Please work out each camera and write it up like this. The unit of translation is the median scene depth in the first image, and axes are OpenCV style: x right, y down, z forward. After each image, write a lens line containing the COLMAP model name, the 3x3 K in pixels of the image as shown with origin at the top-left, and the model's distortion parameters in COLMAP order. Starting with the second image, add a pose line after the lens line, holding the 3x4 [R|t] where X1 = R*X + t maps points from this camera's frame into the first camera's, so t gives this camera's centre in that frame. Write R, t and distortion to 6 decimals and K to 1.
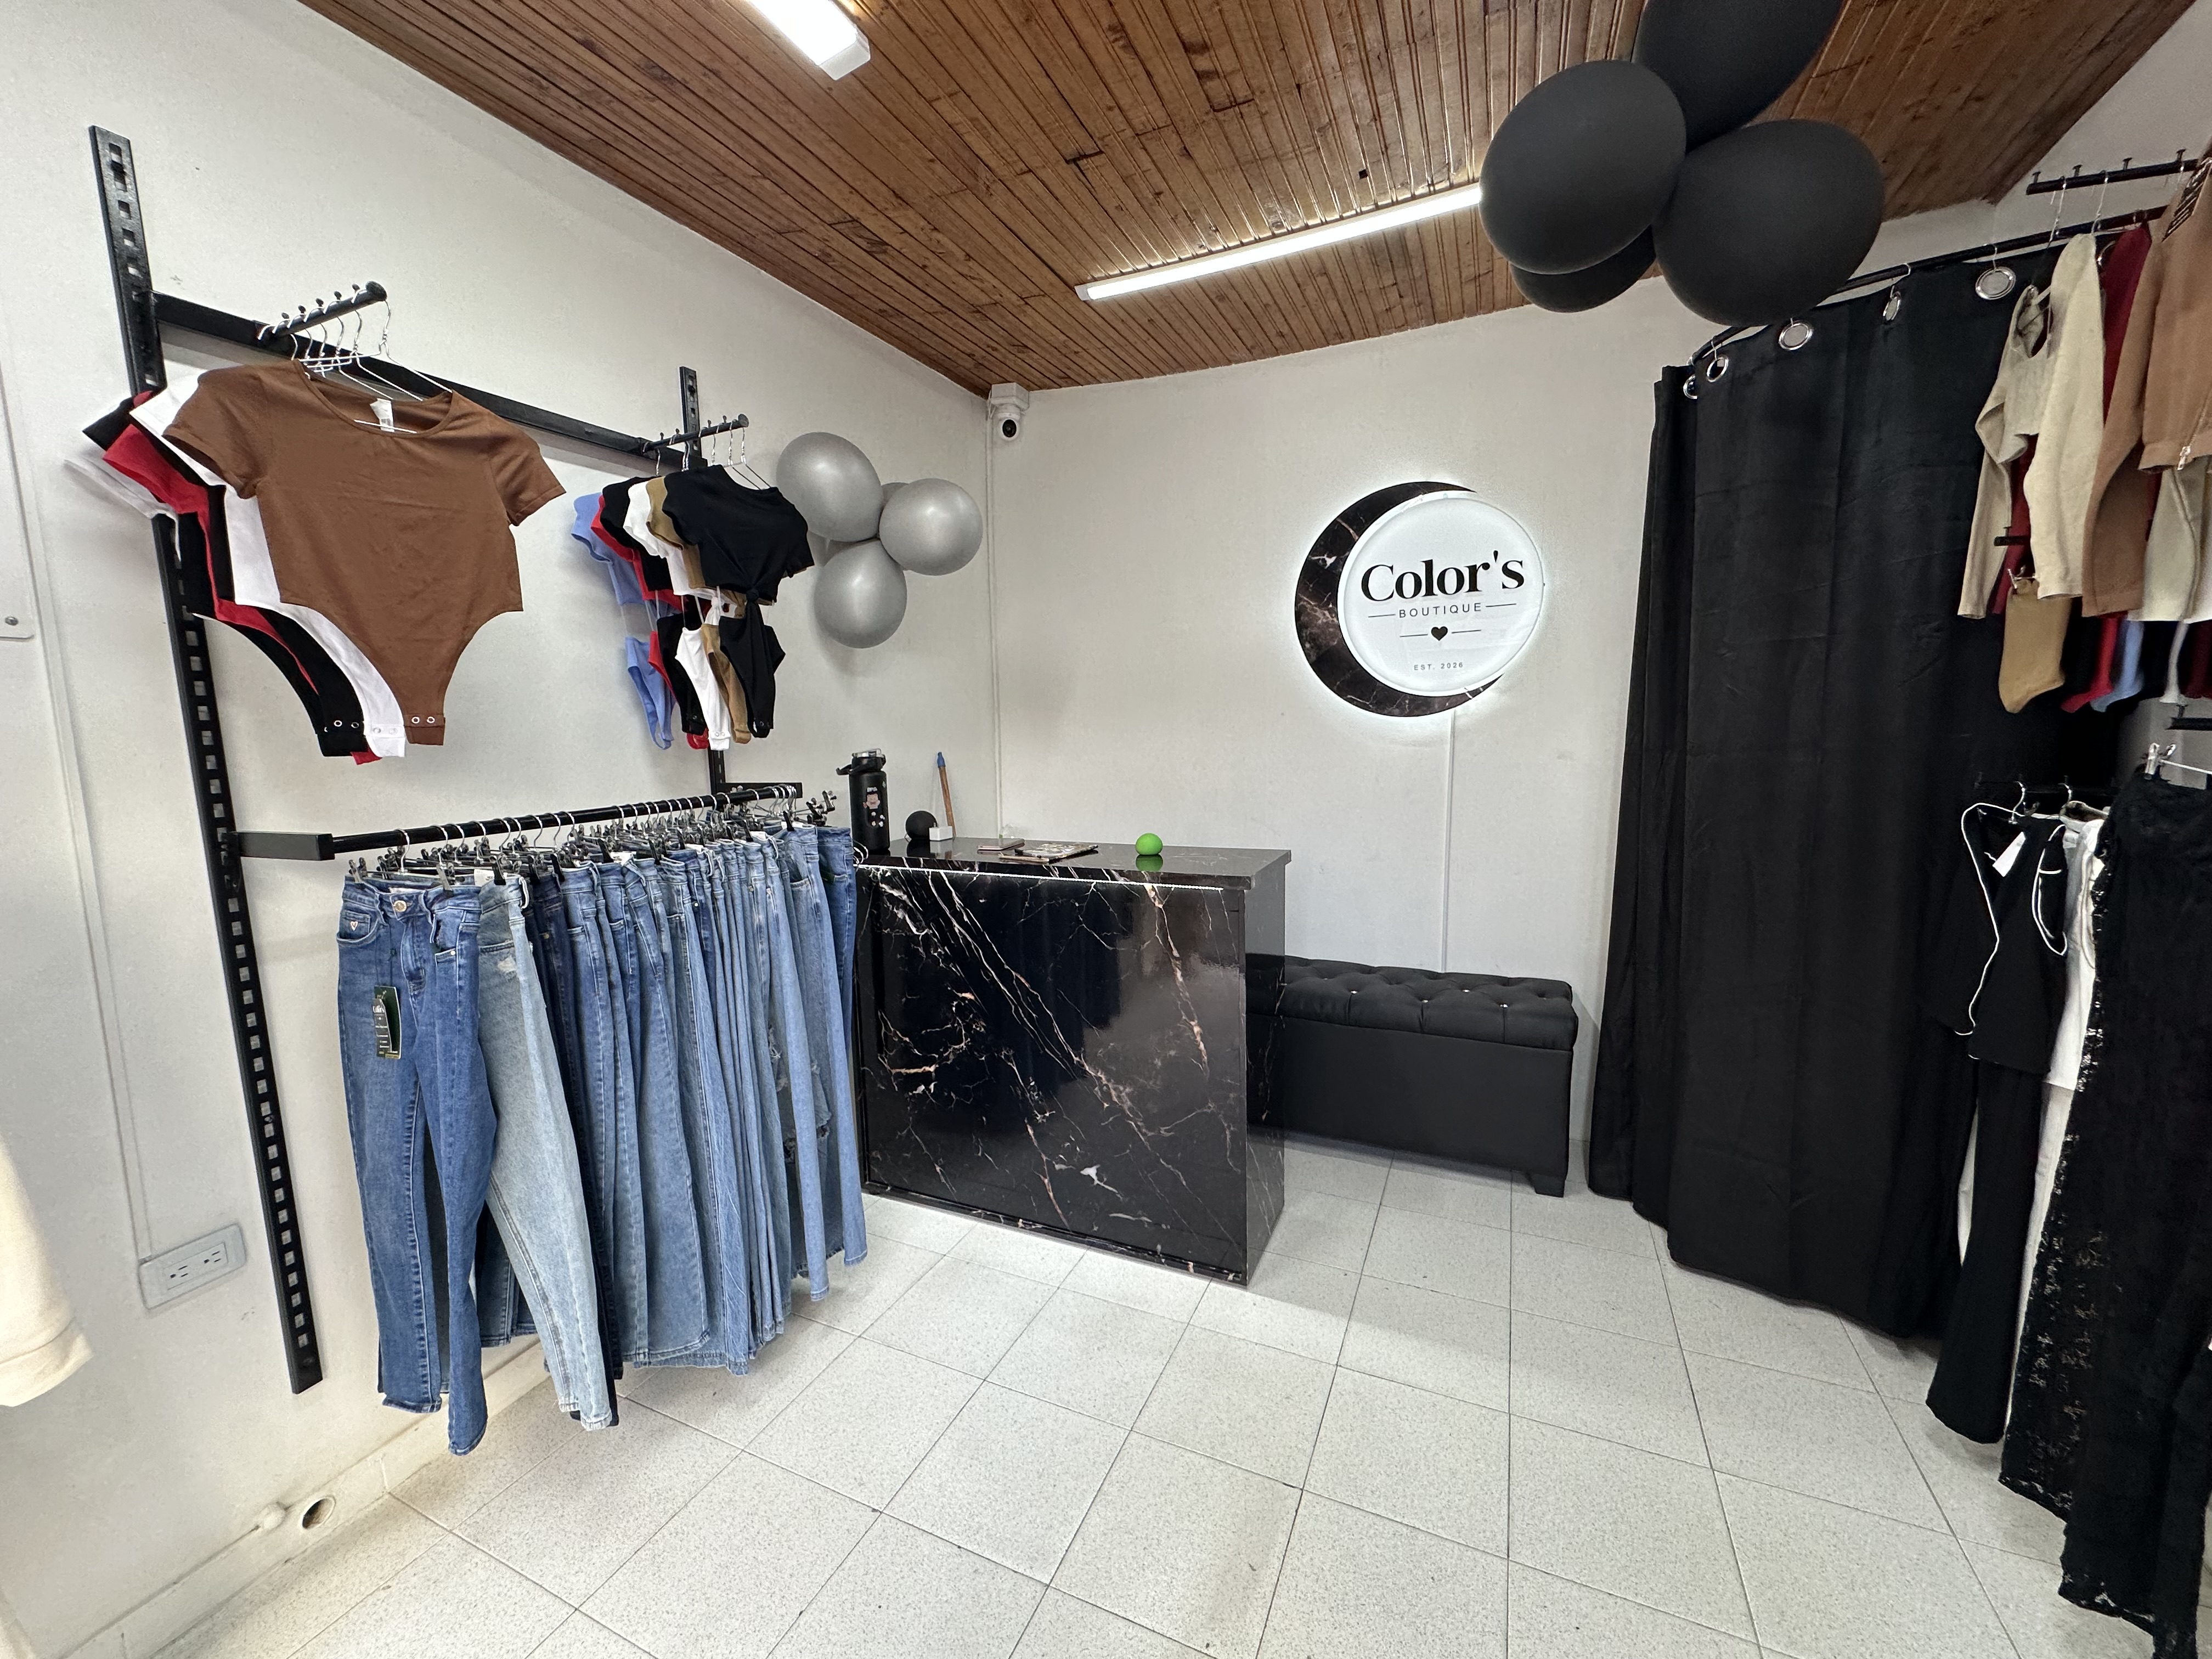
lens RADIAL K [[883.1, 0, 1107.7], [0, 883.1, 827.4], [0, 0, 1]] dist [-0.005042, 0.000073]
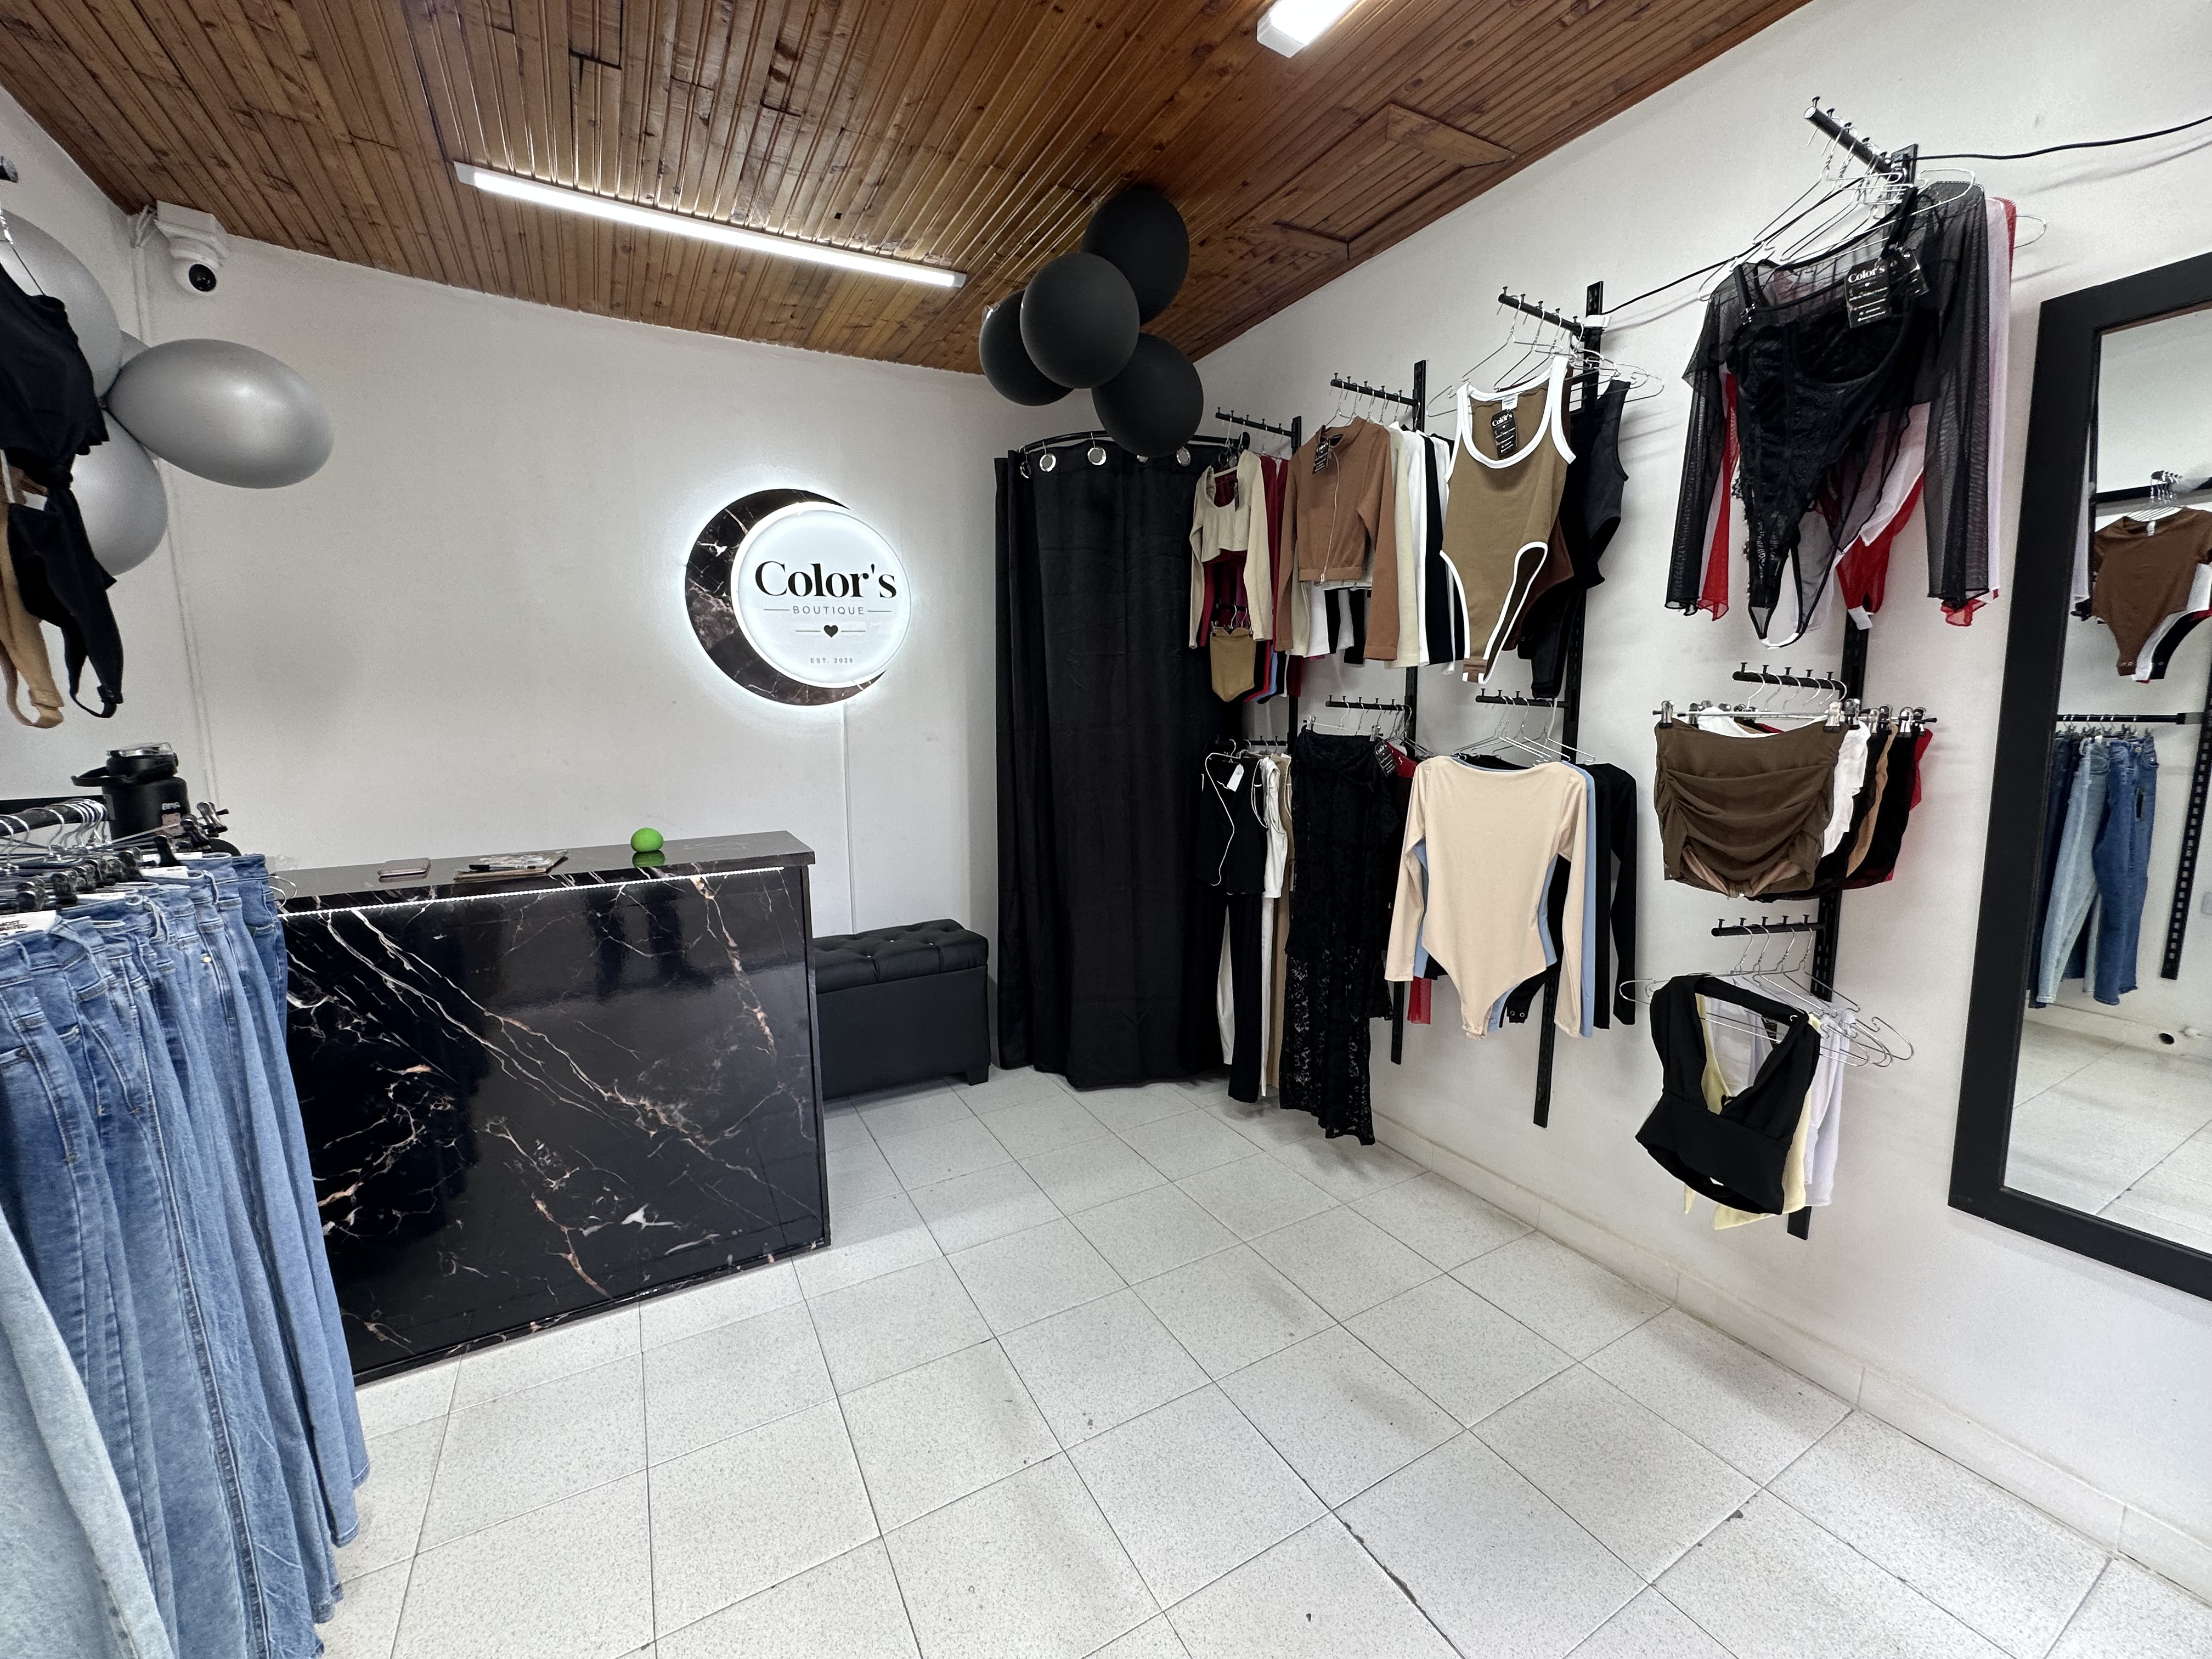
lens RADIAL K [[884.7, 0, 1105.4], [0, 884.7, 827.3], [0, 0, 1]] dist [-0.003806, 0.001182]
pose [[0.591482, -0.097567, 0.800394, -0.396863], [0.101771, 0.993747, 0.045929, 0.012512], [-0.799870, 0.054290, 0.597713, 0.079748]]
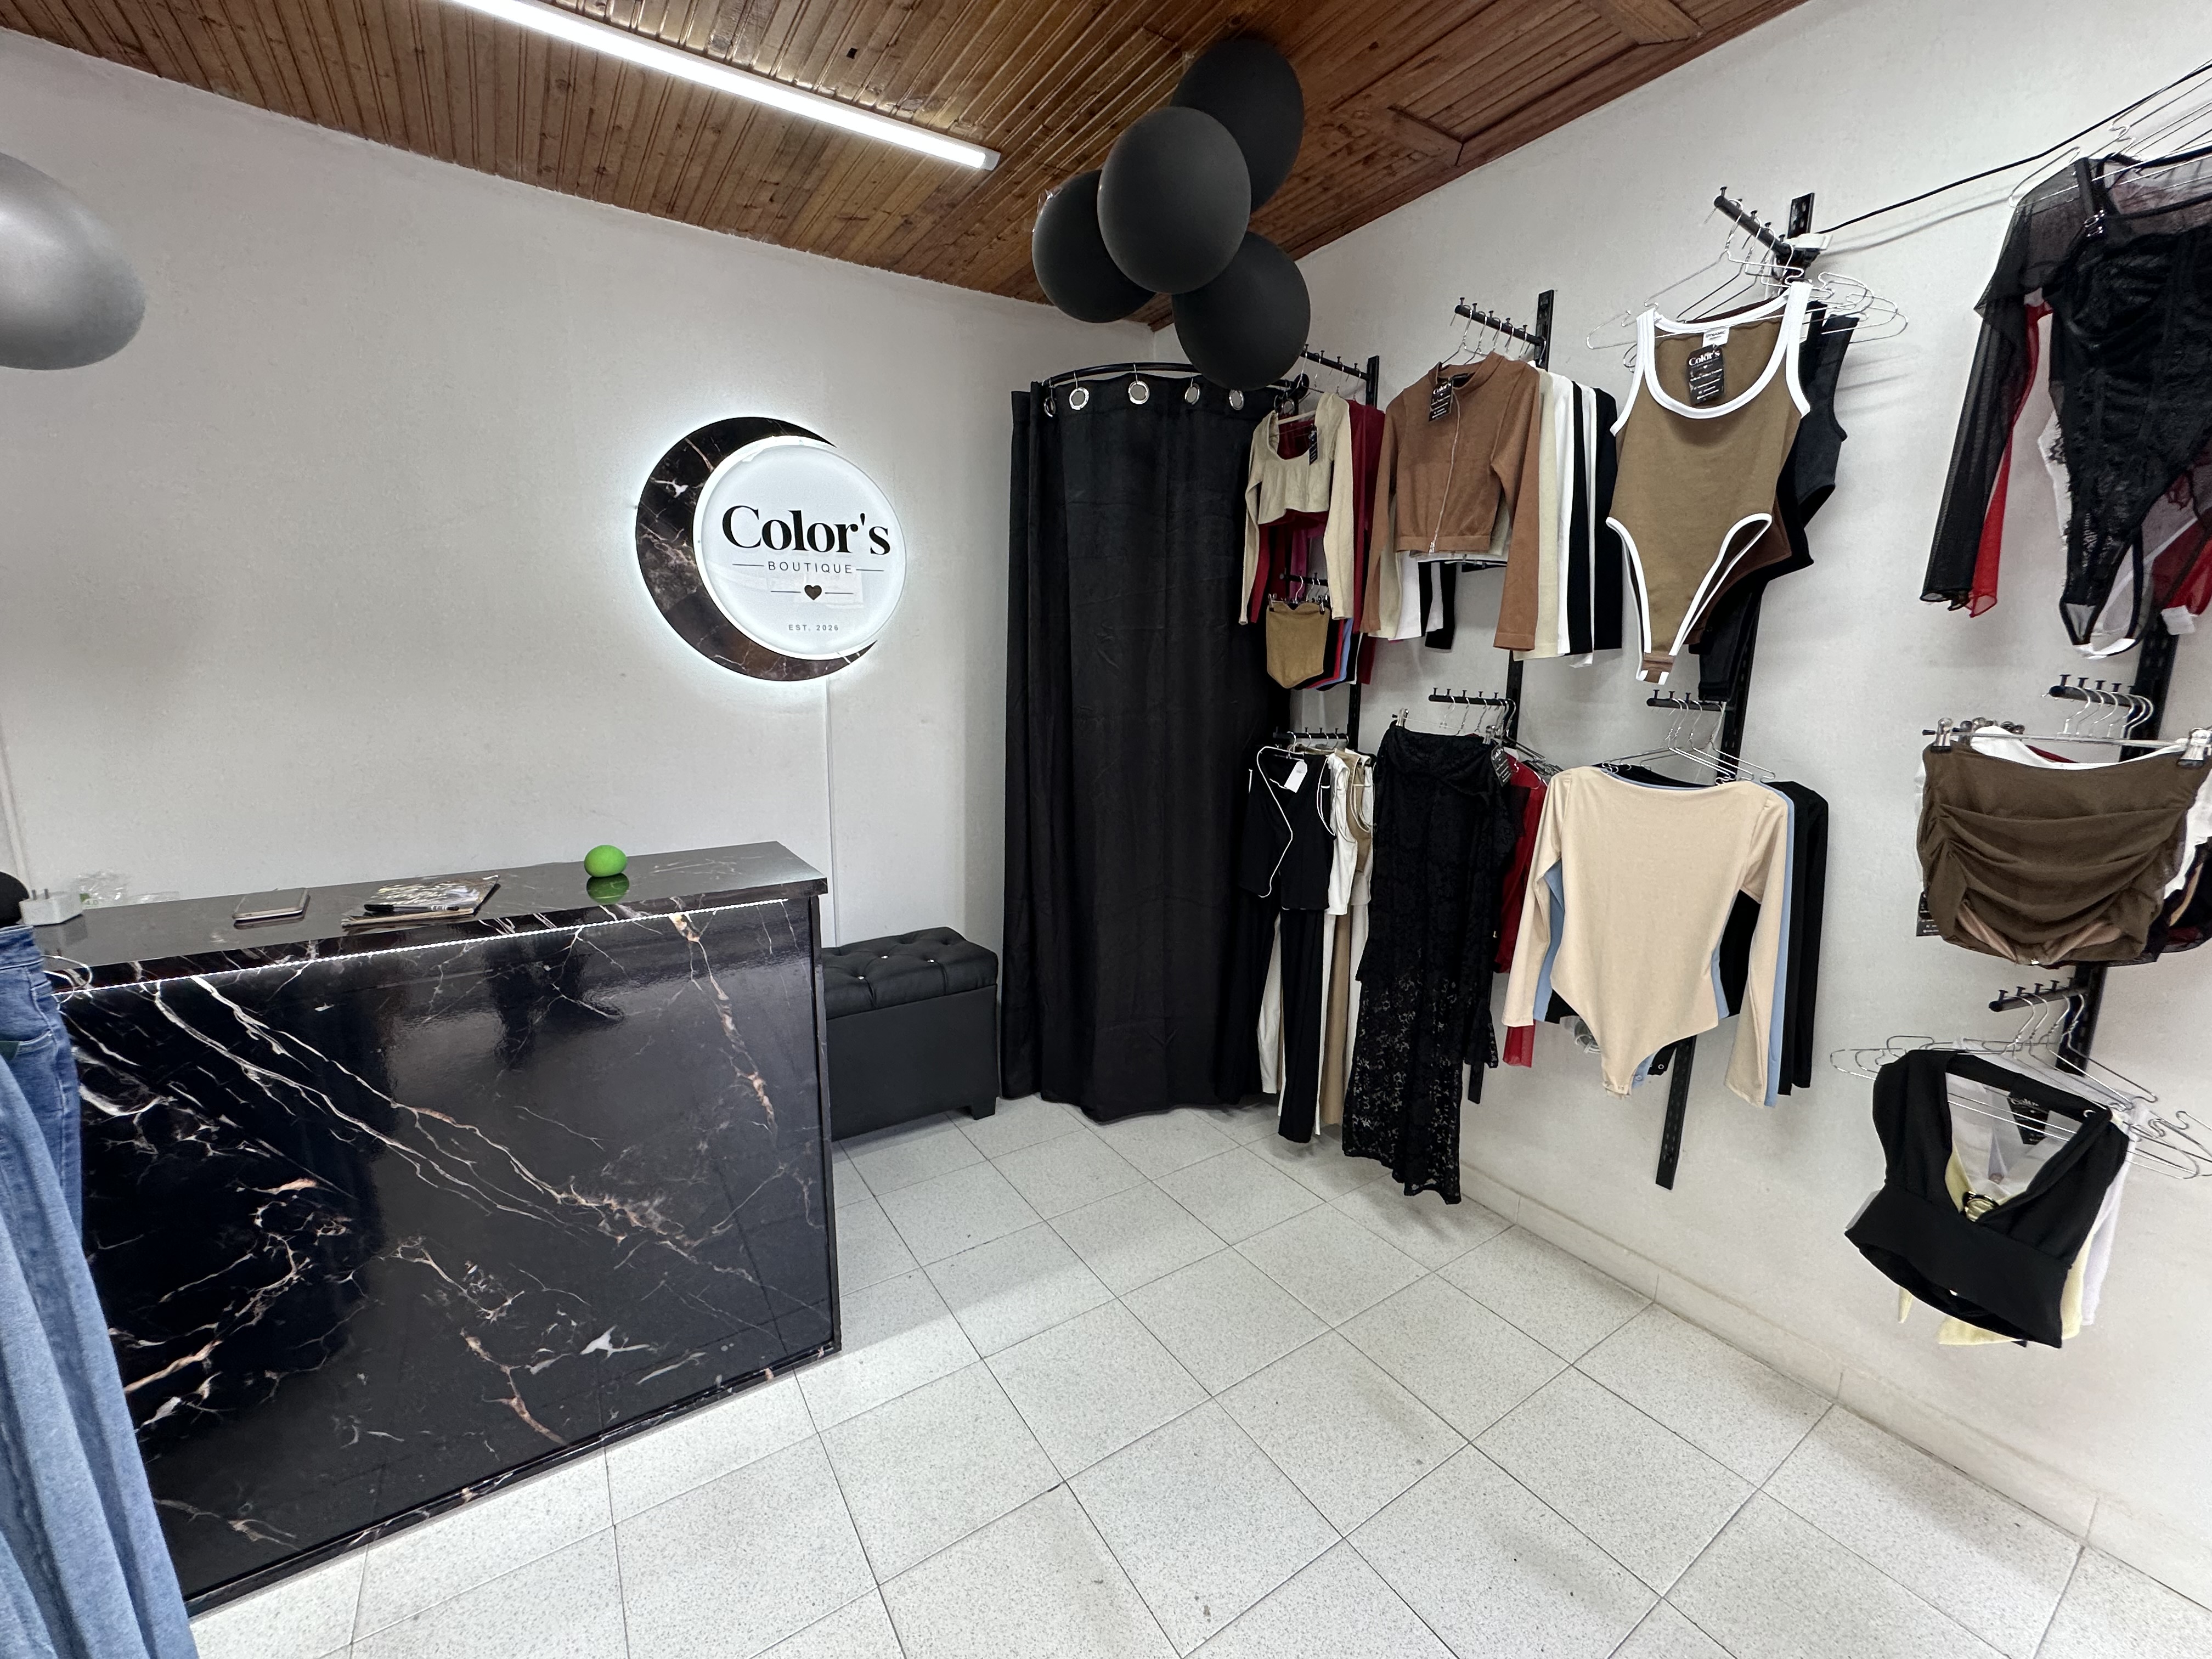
lens RADIAL K [[884.7, 0, 1105.4], [0, 884.7, 827.3], [0, 0, 1]] dist [-0.003806, 0.001182]
pose [[0.531003, -0.125465, 0.838030, -0.327552], [0.087453, 0.991811, 0.093076, -0.037875], [-0.842845, 0.023865, 0.537627, 0.279524]]
